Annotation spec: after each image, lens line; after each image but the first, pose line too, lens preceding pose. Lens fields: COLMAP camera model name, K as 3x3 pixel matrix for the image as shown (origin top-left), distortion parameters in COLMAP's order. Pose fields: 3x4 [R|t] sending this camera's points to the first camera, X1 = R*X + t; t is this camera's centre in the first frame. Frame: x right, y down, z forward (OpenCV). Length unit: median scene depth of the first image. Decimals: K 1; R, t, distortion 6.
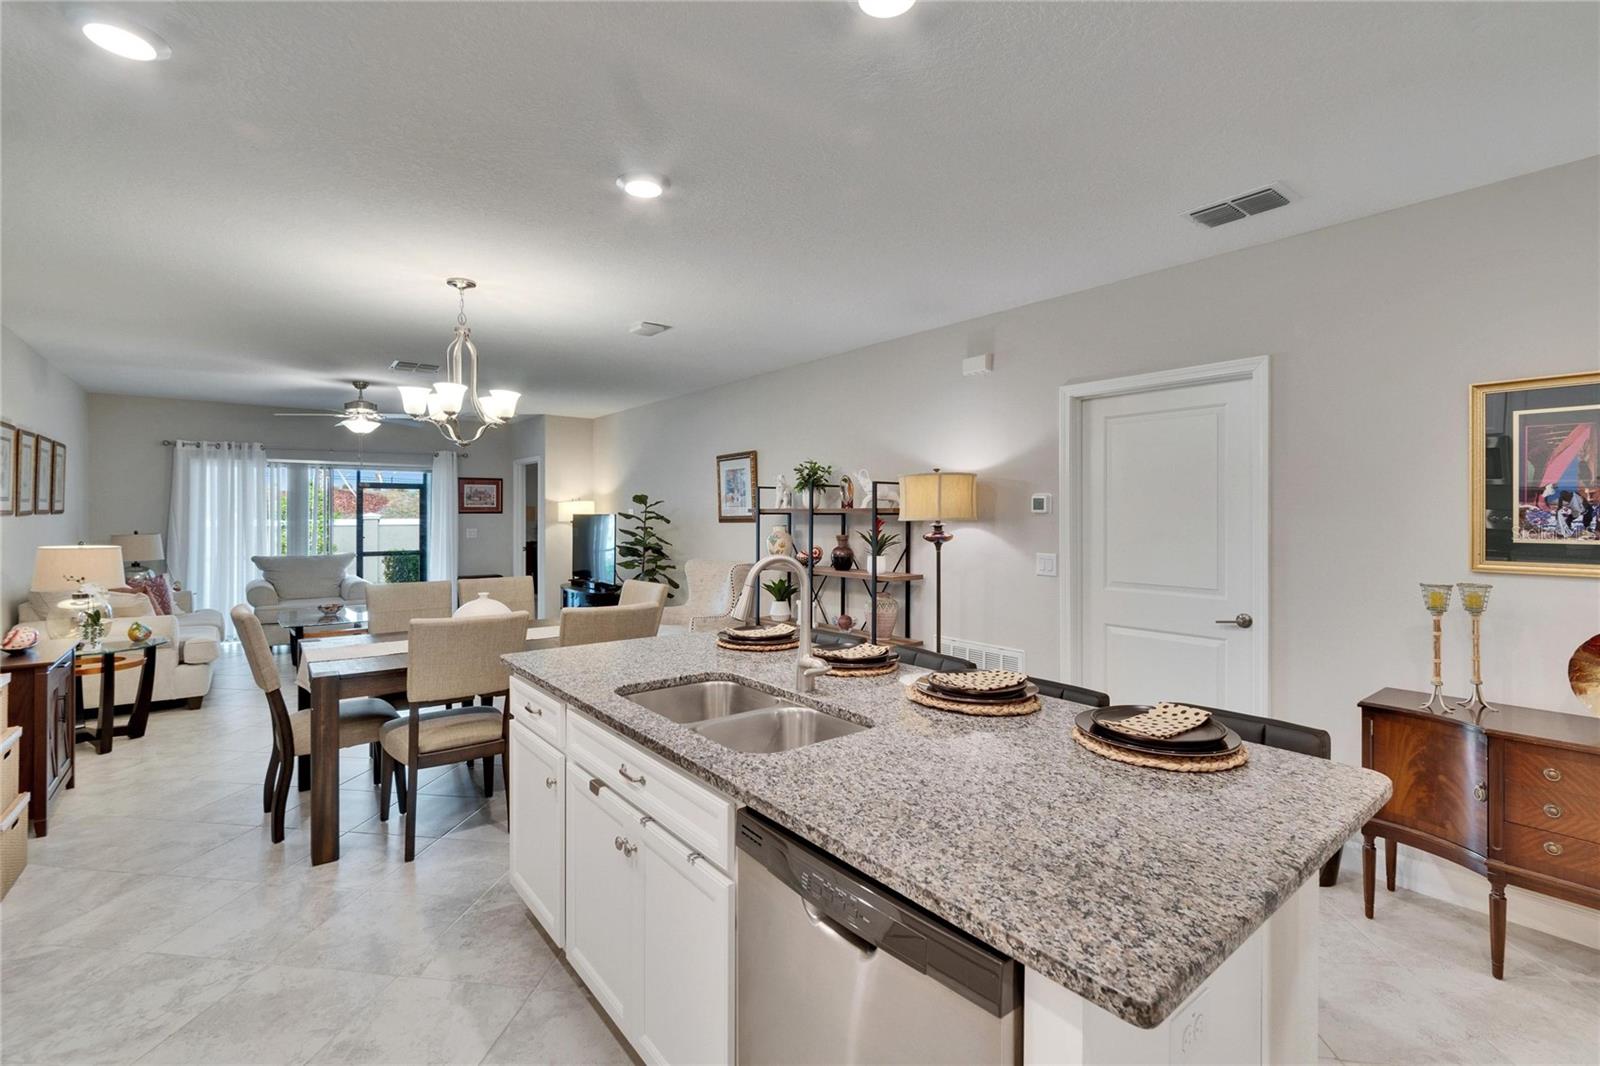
lens RADIAL K [[709.5, 0, 795.4], [0, 709.5, 515.8], [0, 0, 1]] dist [-0.009523, 0.002881]
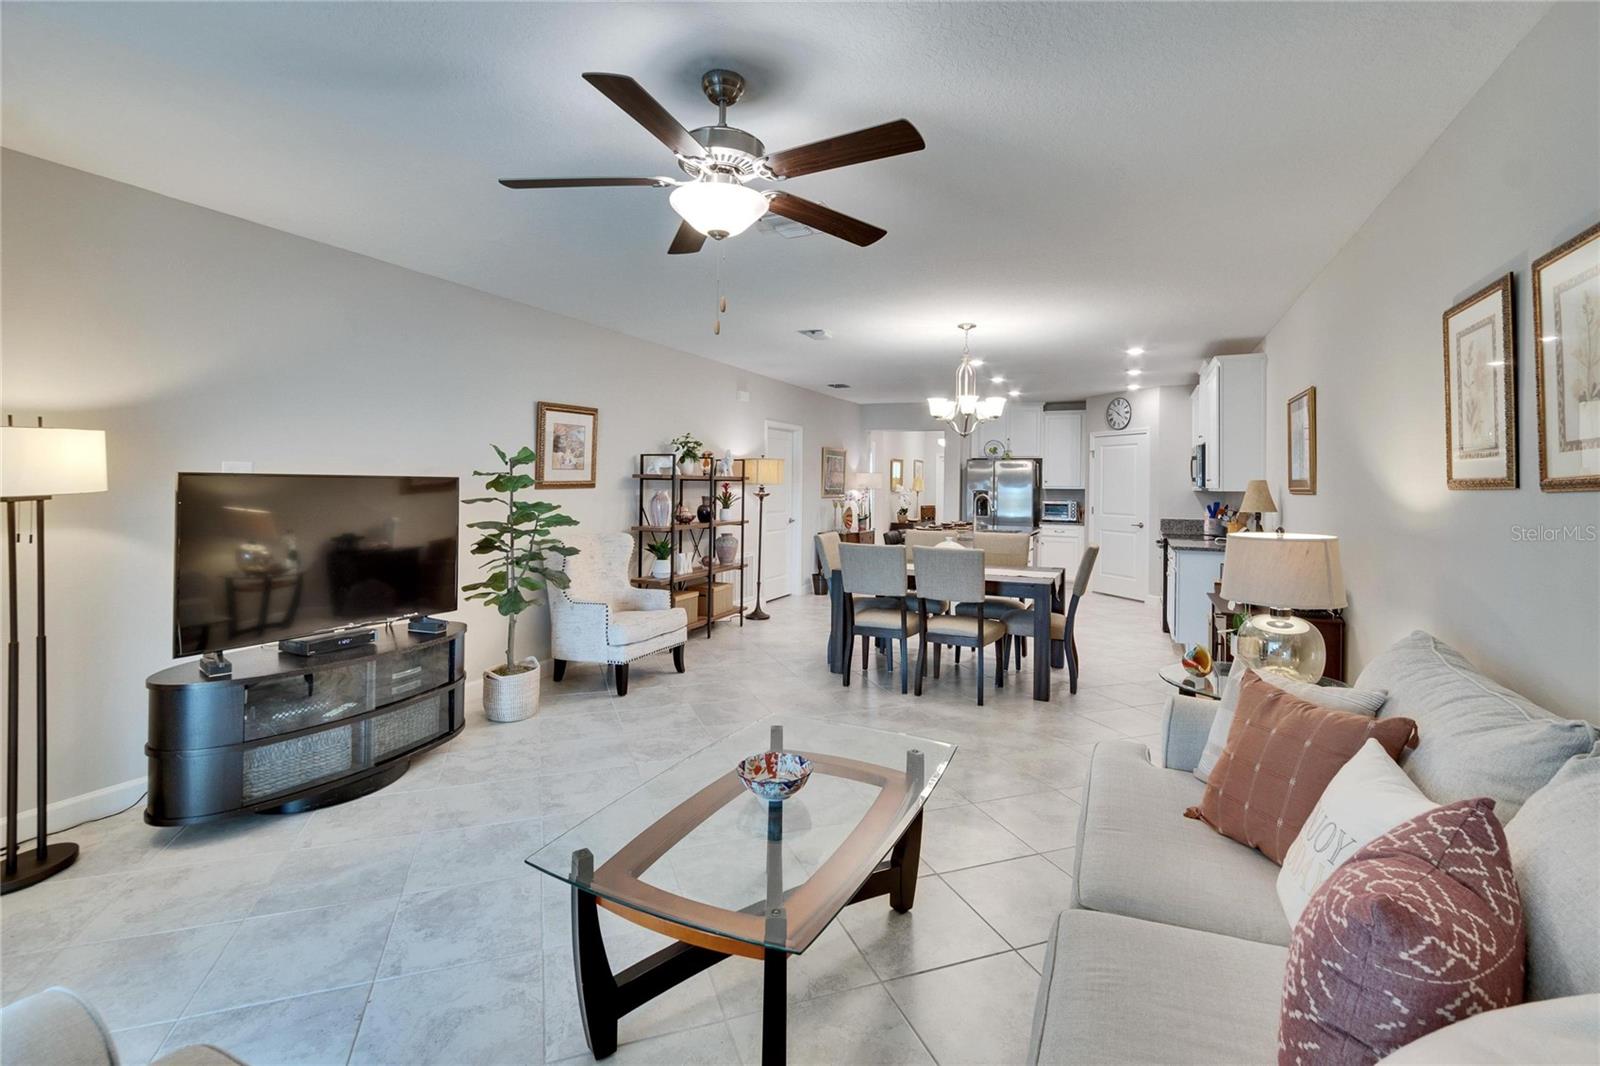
lens RADIAL K [[709.5, 0, 782.9], [0, 709.5, 481.5], [0, 0, 1]] dist [-0.009523, 0.002881]
pose [[-0.429466, -0.003611, 0.903076, -1.269976], [-0.009057, 0.999959, -0.000308, -0.001096], [-0.903037, -0.008312, -0.429481, 1.527683]]
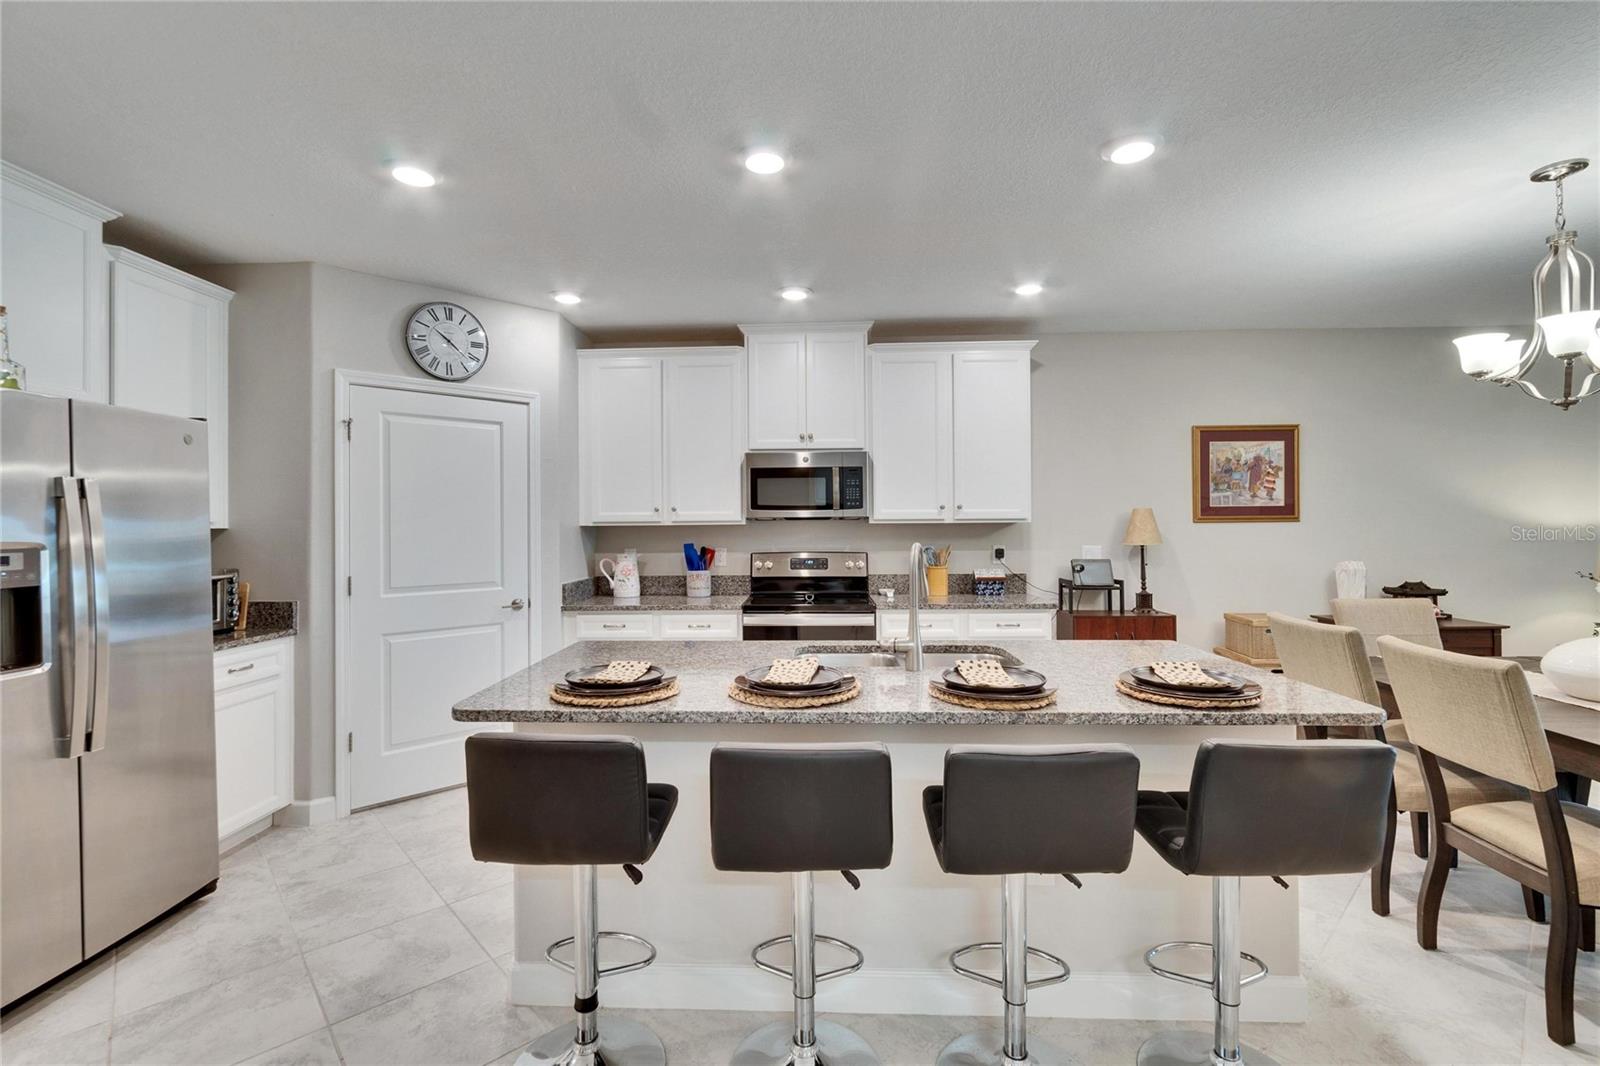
lens RADIAL K [[709.5, 0, 786.7], [0, 709.5, 520.9], [0, 0, 1]] dist [-0.009523, 0.002881]
pose [[-0.655228, -0.001551, -0.755430, 0.416221], [0.003024, 0.999984, -0.004676, 0.010527], [0.755425, -0.005349, -0.655213, 0.683174]]
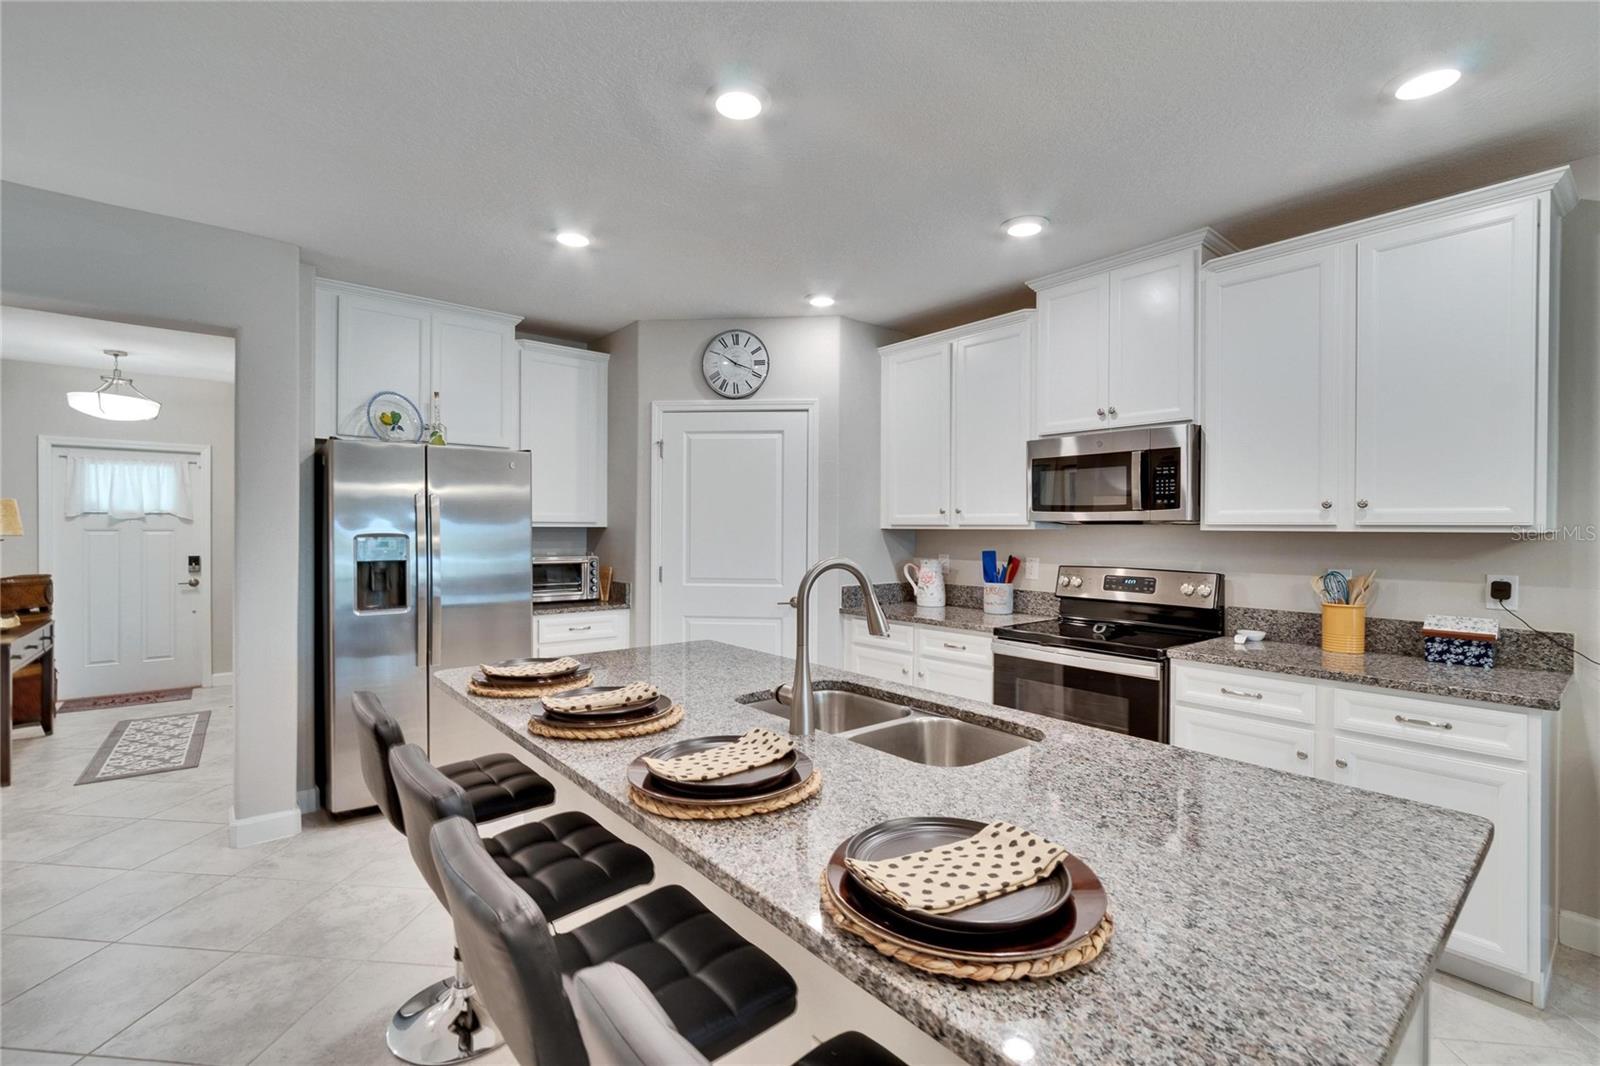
lens RADIAL K [[709.5, 0, 783.9], [0, 709.5, 530.5], [0, 0, 1]] dist [-0.009523, 0.002881]
pose [[-0.999886, -0.008608, -0.012368, 0.018239], [-0.008702, 0.999933, 0.007646, 0.008235], [0.012301, 0.007752, -0.999894, 0.777239]]
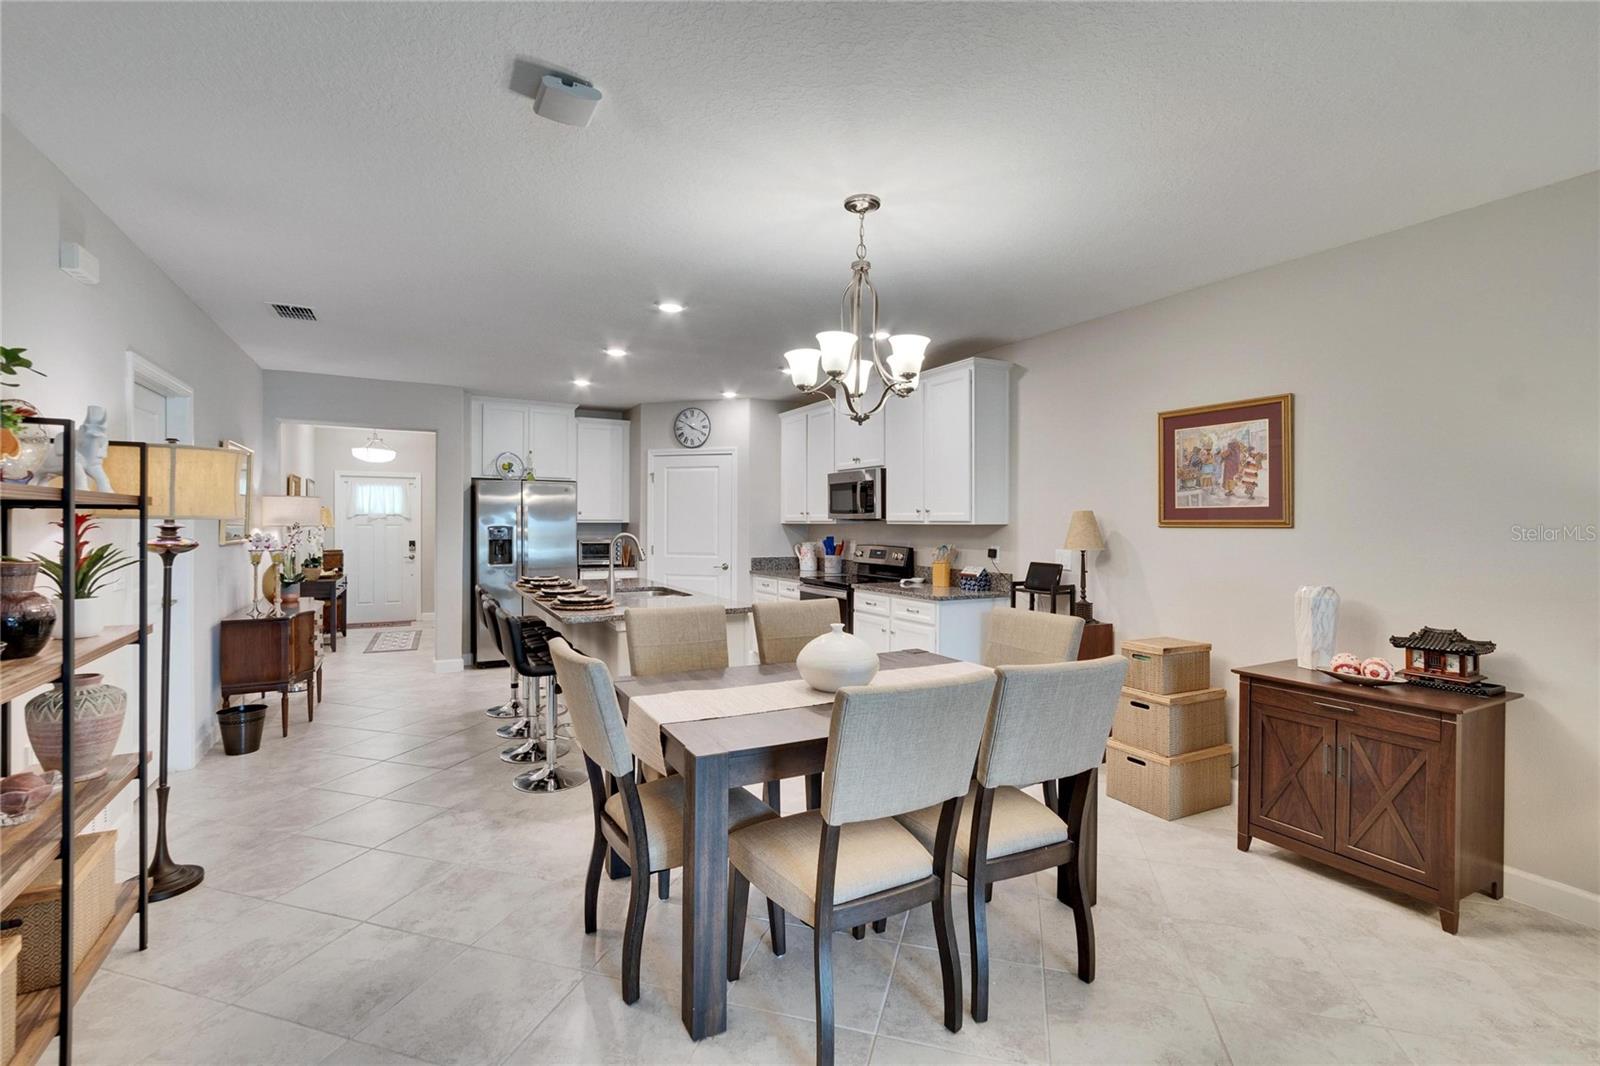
lens RADIAL K [[709.5, 0, 786.9], [0, 709.5, 522.5], [0, 0, 1]] dist [-0.009523, 0.002881]
pose [[-0.983192, -0.006635, 0.182454, -0.411705], [-0.005960, 0.999973, 0.004249, 0.003352], [-0.182477, 0.003090, -0.983205, 1.355455]]
